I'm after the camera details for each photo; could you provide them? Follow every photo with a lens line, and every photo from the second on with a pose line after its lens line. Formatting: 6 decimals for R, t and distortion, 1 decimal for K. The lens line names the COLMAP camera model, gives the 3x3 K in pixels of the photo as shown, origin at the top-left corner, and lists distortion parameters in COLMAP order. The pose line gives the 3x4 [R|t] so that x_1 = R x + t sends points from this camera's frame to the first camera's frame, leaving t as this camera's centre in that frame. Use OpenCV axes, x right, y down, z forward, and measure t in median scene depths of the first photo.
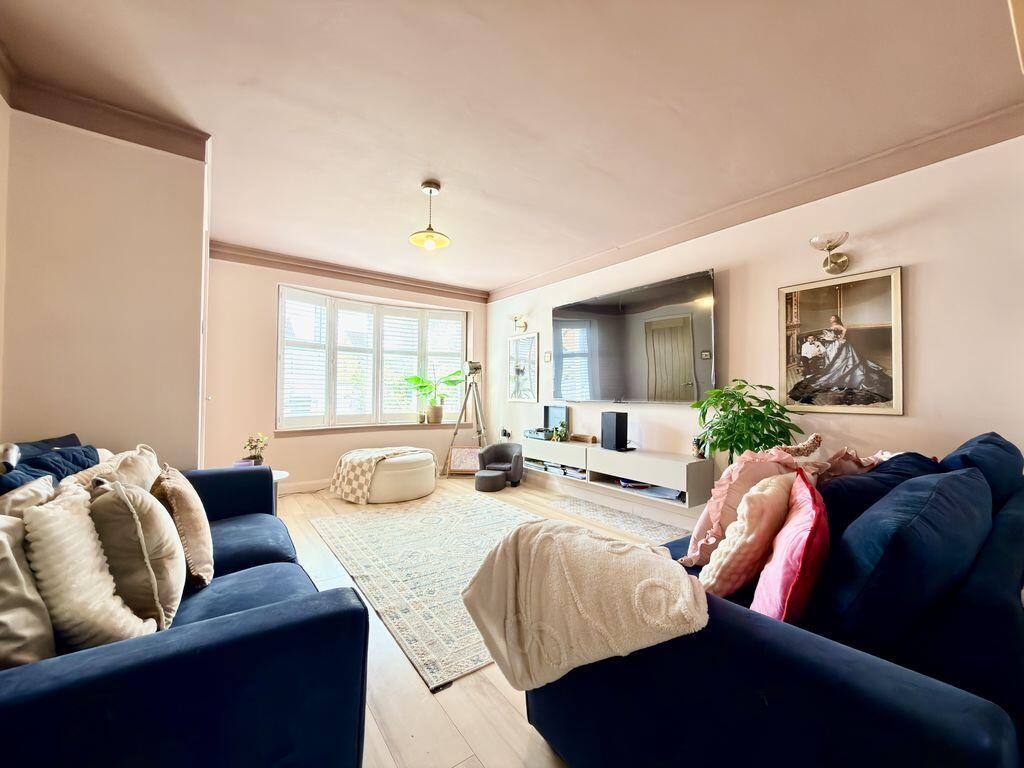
lens RADIAL K [[409.5, 0, 512.0], [0, 409.5, 384.0], [0, 0, 1]] dist [0.001192, -0.000219]
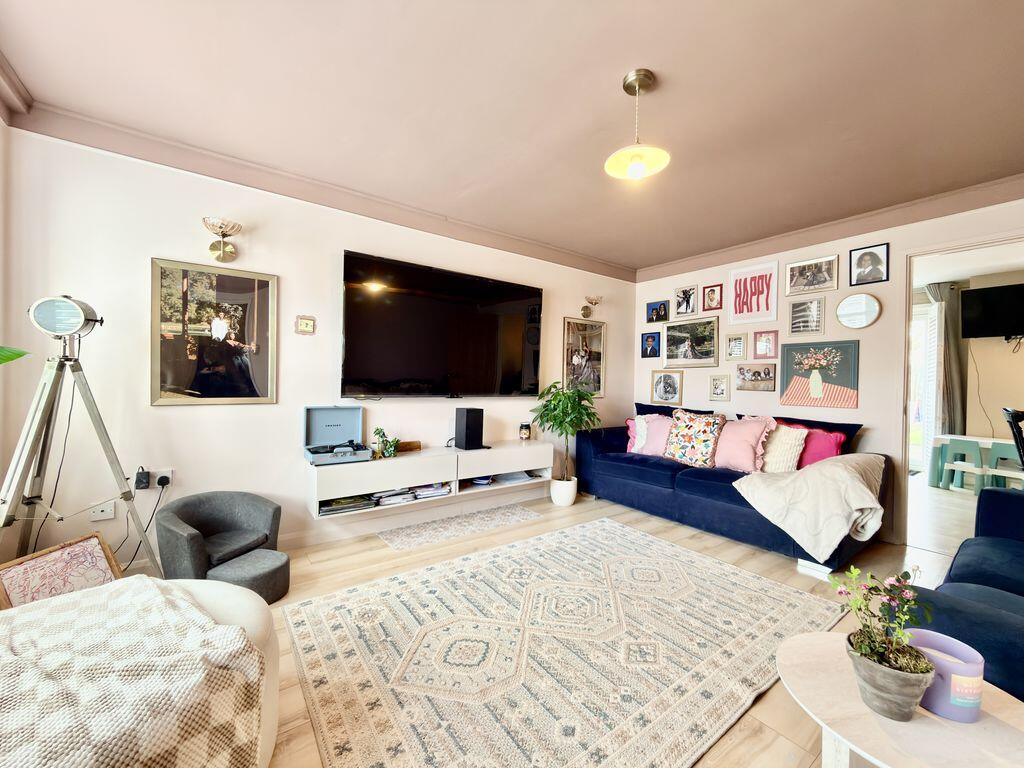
lens RADIAL K [[409.5, 0, 512.0], [0, 409.5, 384.0], [0, 0, 1]] dist [0.001192, -0.000219]
pose [[-0.008951, -0.006322, 0.999940, -0.672165], [-0.029234, 0.999554, 0.006058, 0.007547], [-0.999533, -0.029178, -0.009132, 0.938513]]
